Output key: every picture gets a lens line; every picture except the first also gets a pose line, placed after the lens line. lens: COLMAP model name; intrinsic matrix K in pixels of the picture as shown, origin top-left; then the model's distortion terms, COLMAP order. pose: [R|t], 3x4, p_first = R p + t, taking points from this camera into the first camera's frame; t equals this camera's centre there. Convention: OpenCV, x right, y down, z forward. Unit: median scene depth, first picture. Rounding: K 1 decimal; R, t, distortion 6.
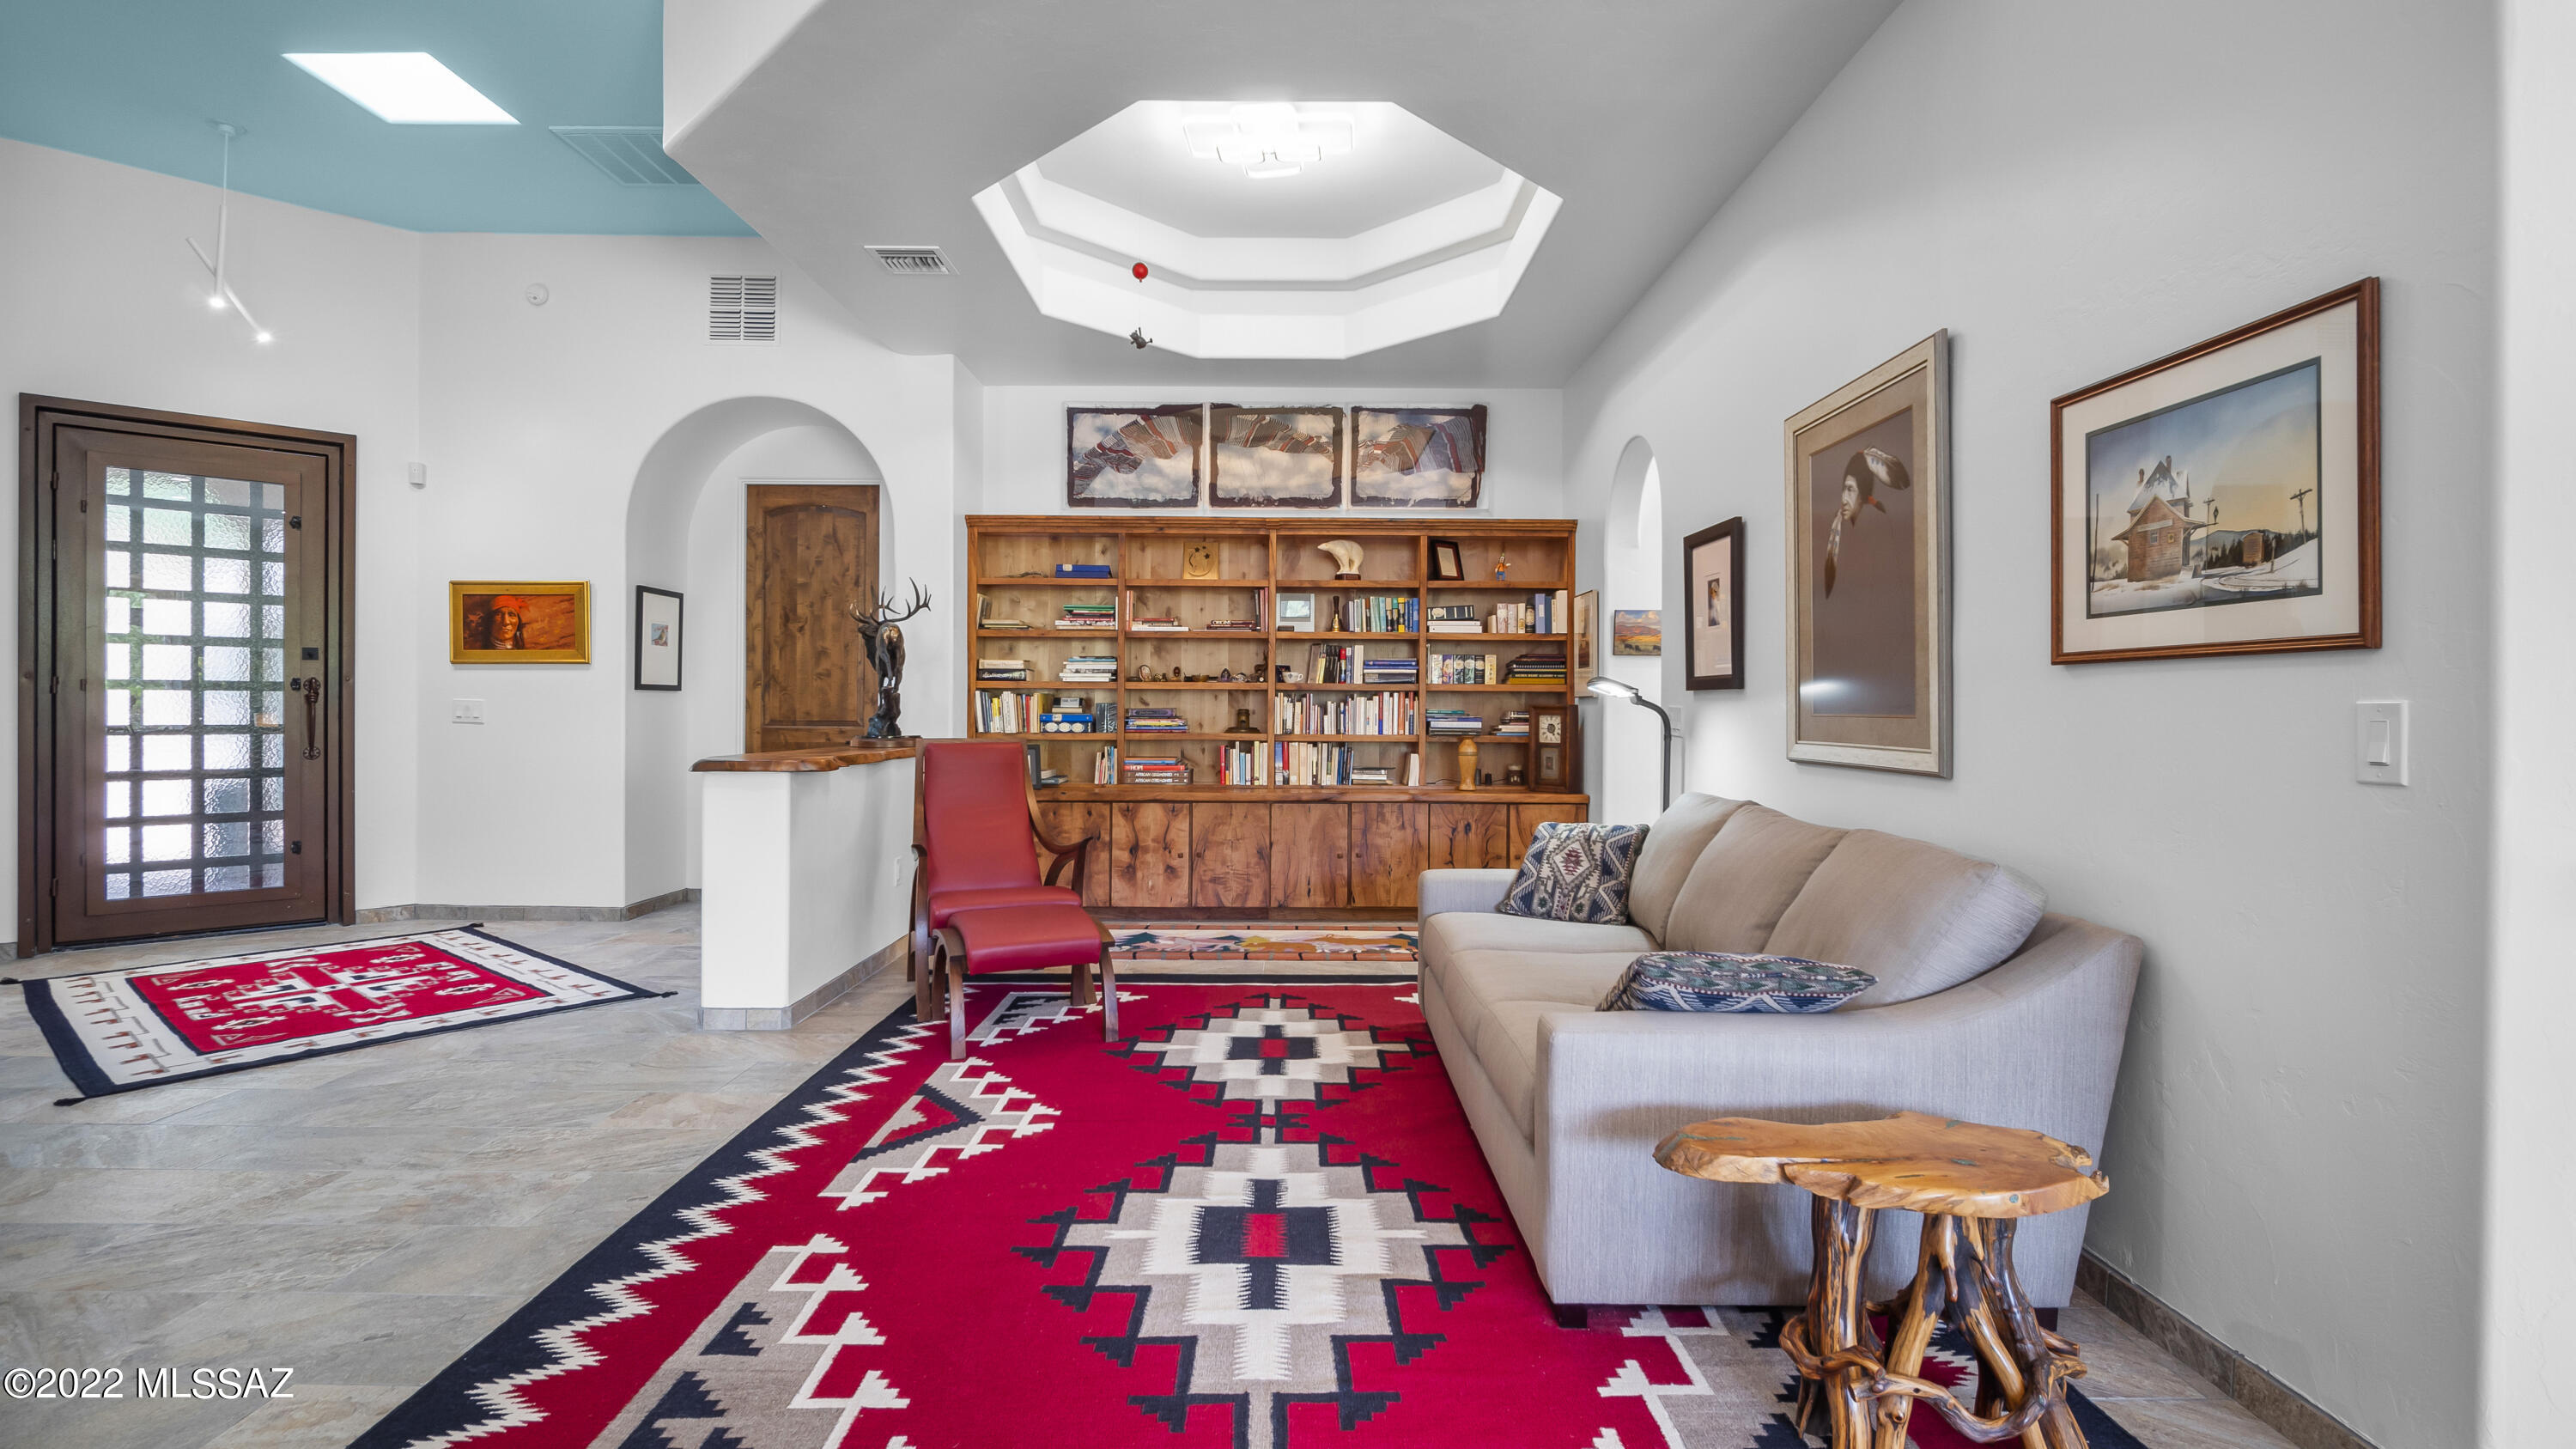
lens RADIAL K [[1192.0, 0, 1288.2], [0, 1192.0, 708.1], [0, 0, 1]] dist [-0.001805, -0.002409]
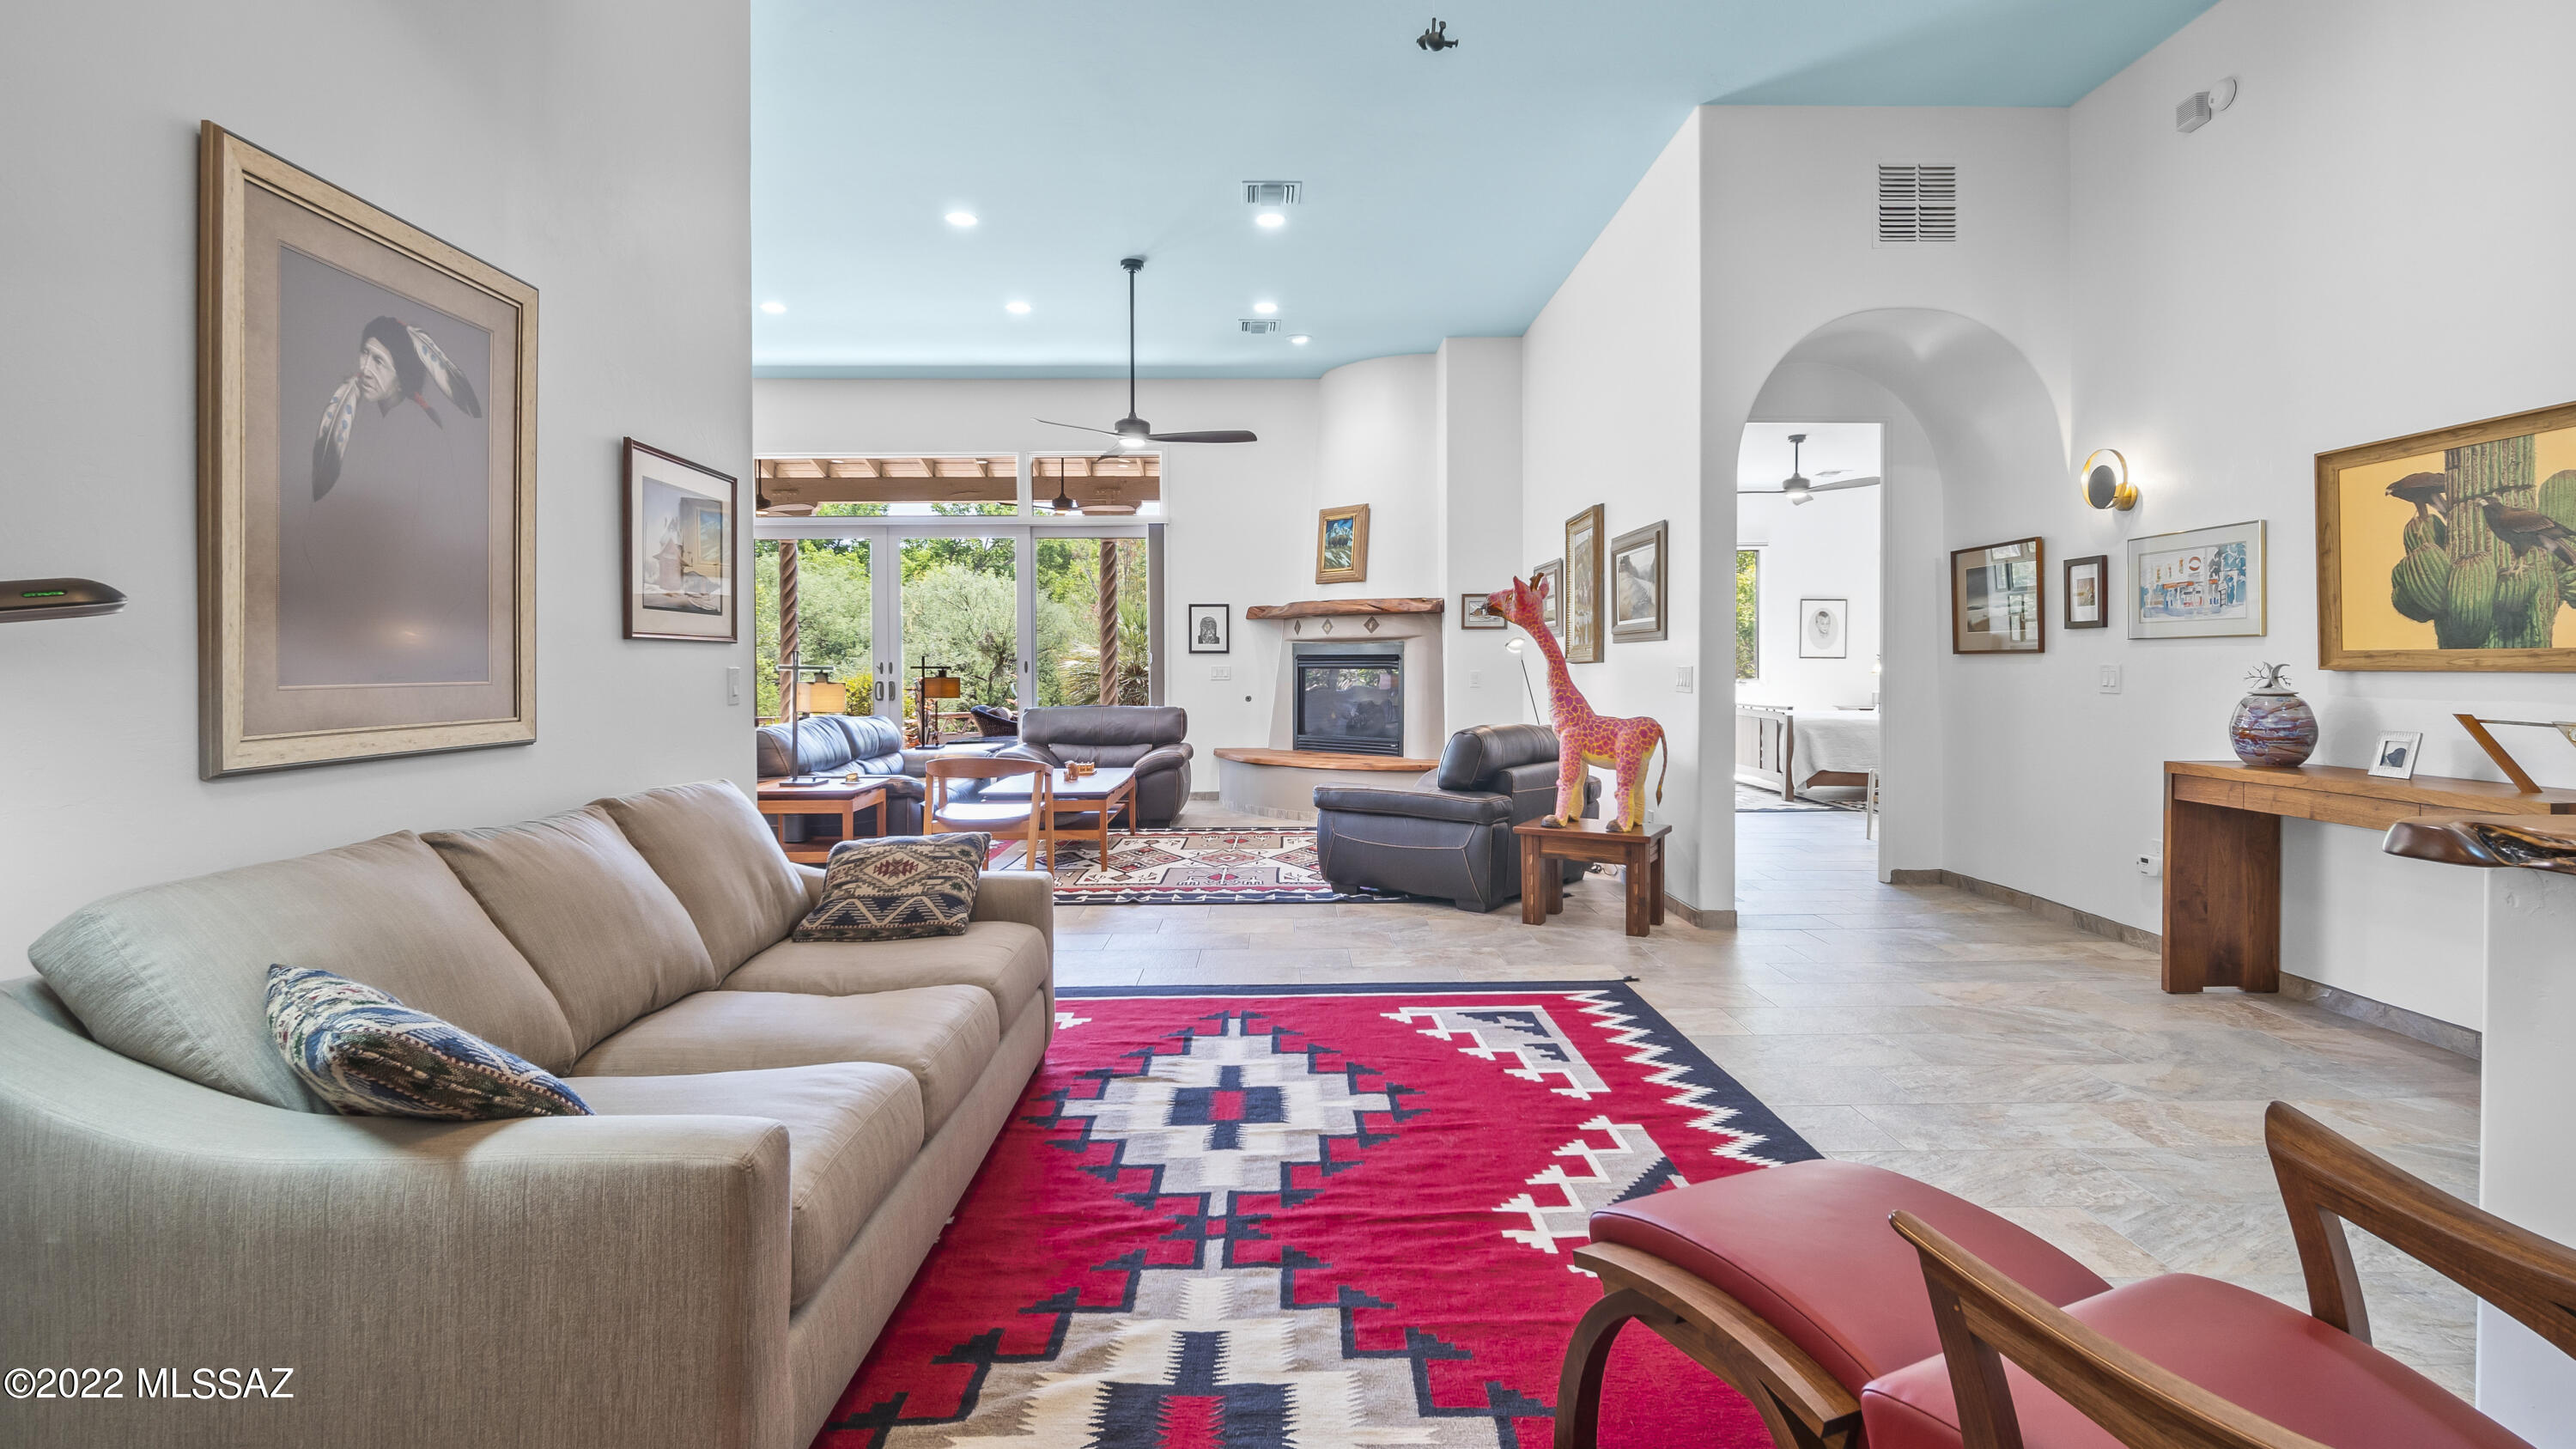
lens RADIAL K [[1192.0, 0, 1290.6], [0, 1192.0, 682.8], [0, 0, 1]] dist [-0.001805, -0.002409]
pose [[-0.999773, -0.000554, -0.021319, -0.023742], [-0.000882, 0.999881, 0.015381, -0.003729], [0.021308, 0.015397, -0.999654, 0.909490]]
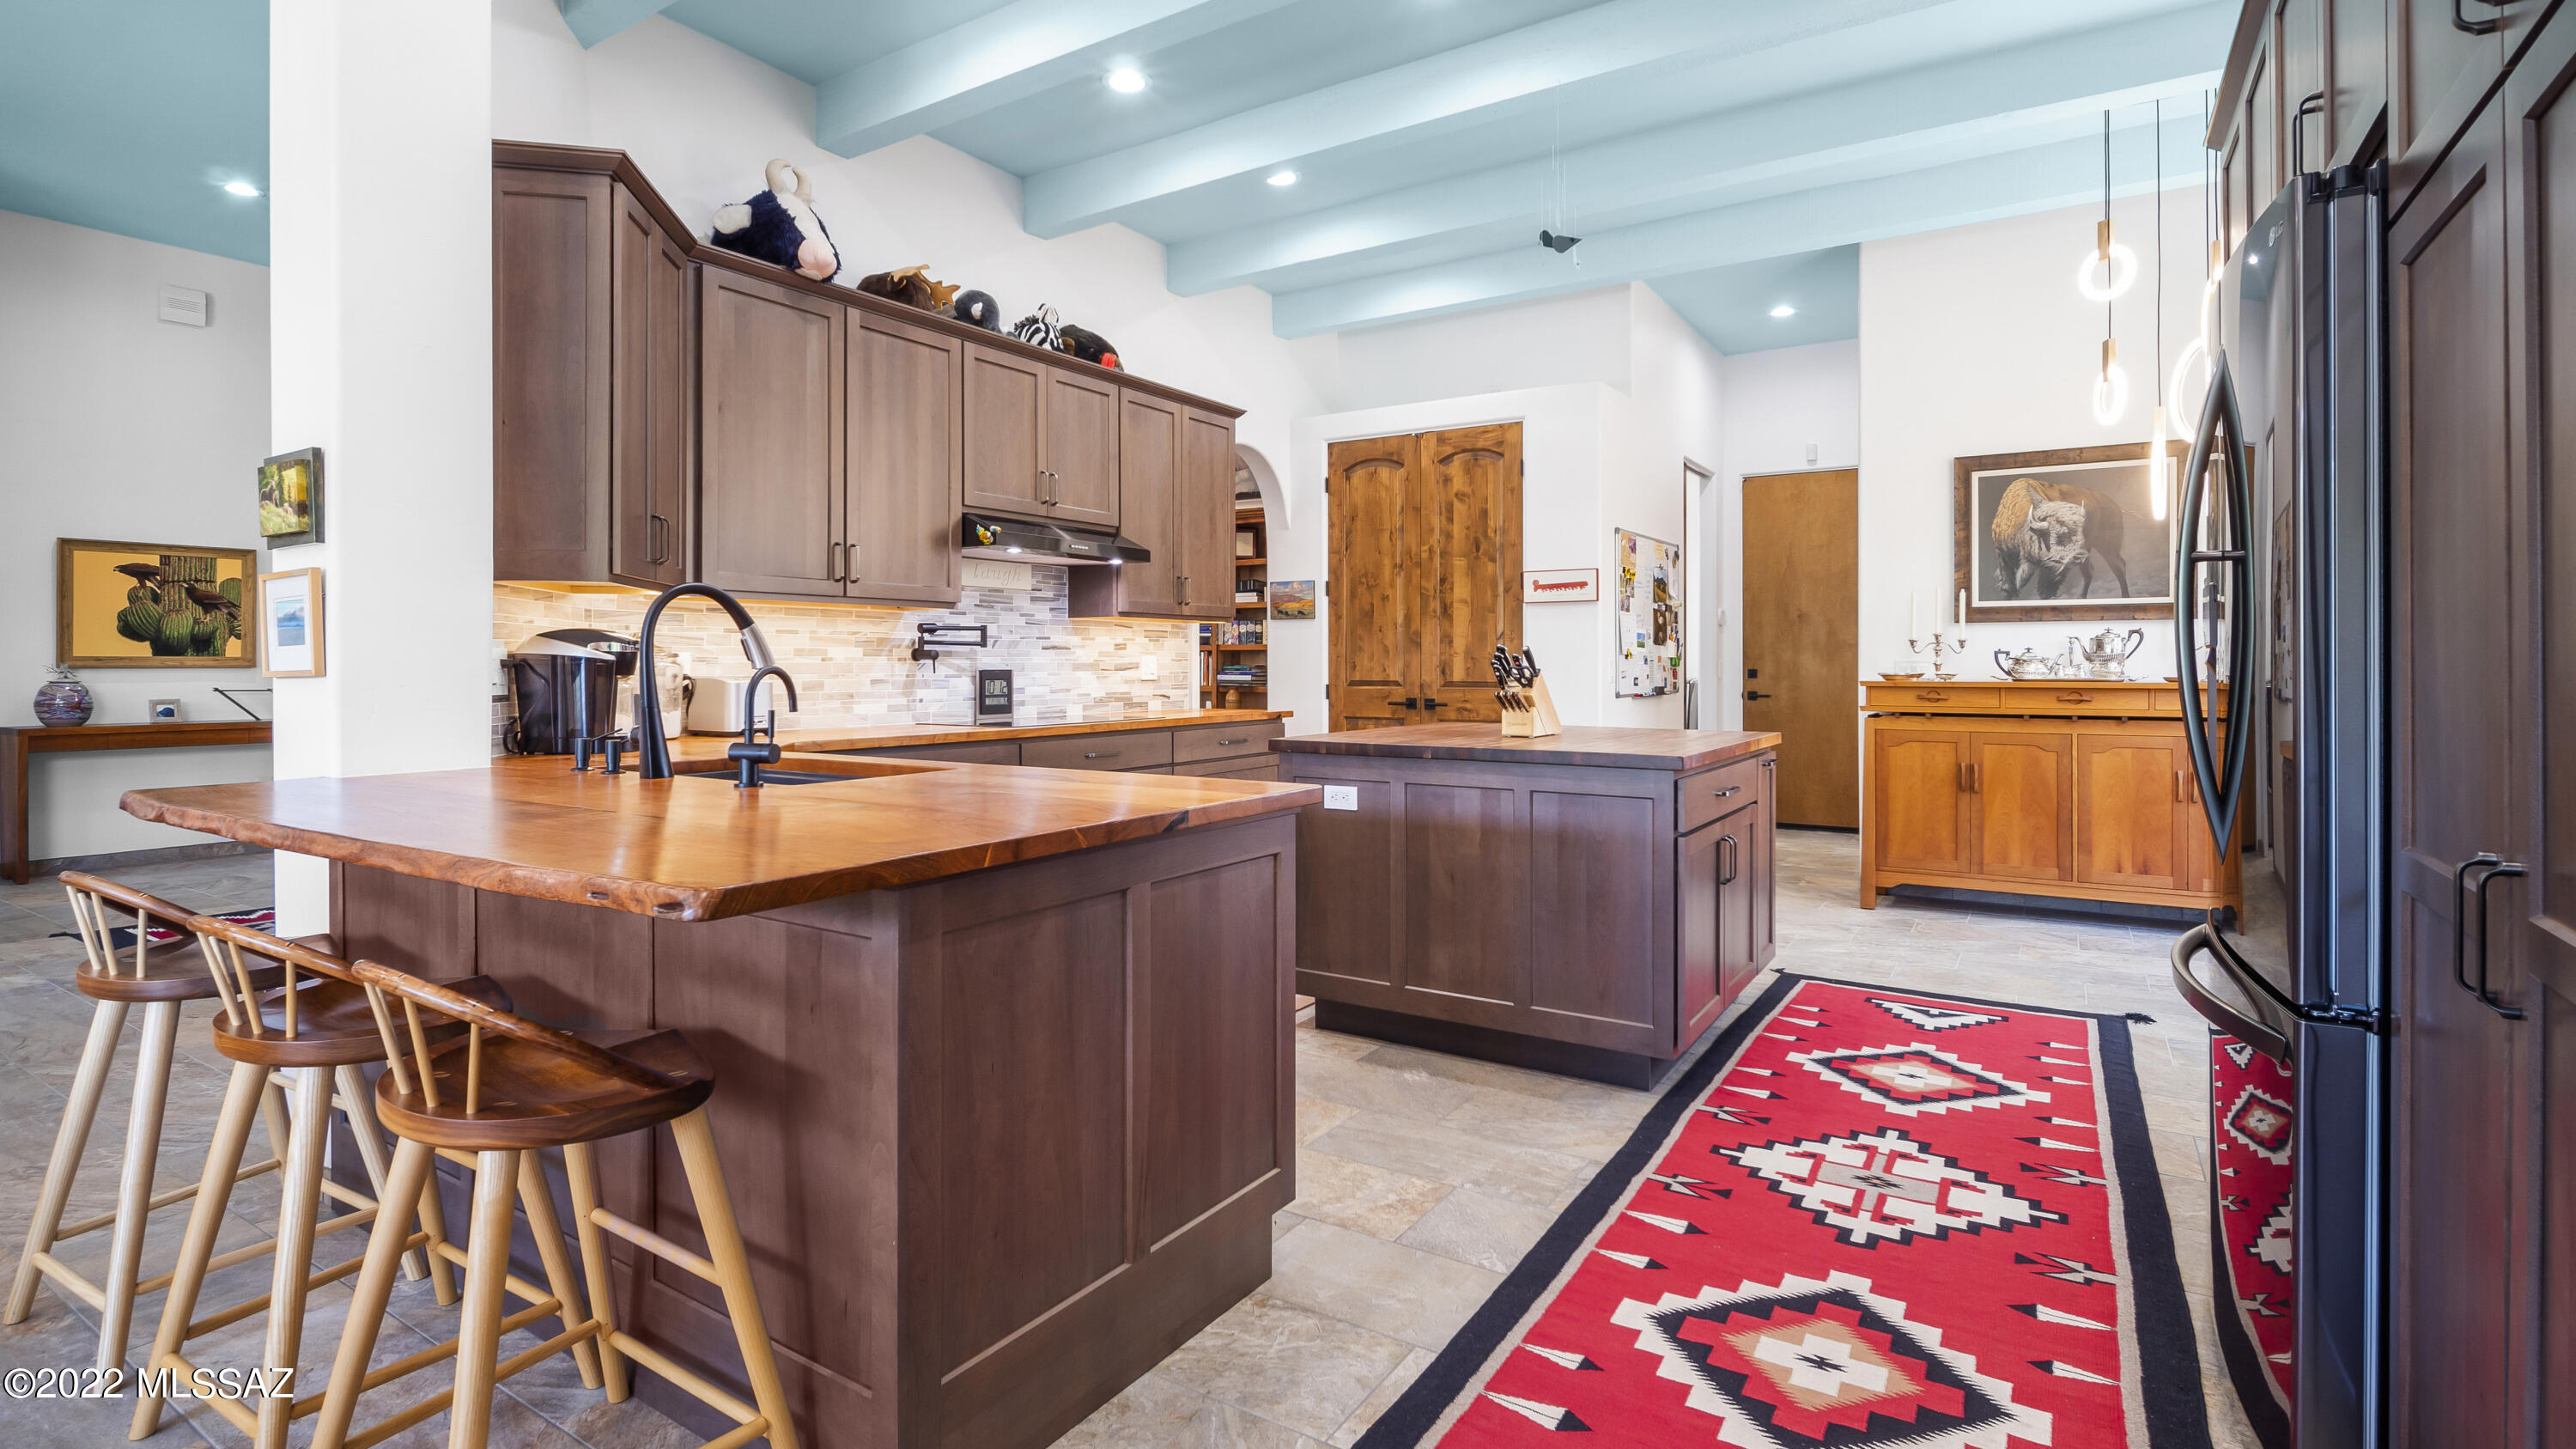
lens RADIAL K [[1192.0, 0, 1302.6], [0, 1192.0, 668.5], [0, 0, 1]] dist [-0.001805, -0.002409]
pose [[0.844128, -0.003680, -0.536128, 0.908670], [0.005476, 0.999983, 0.001758, 0.003728], [0.536113, -0.004420, 0.844135, -0.008321]]
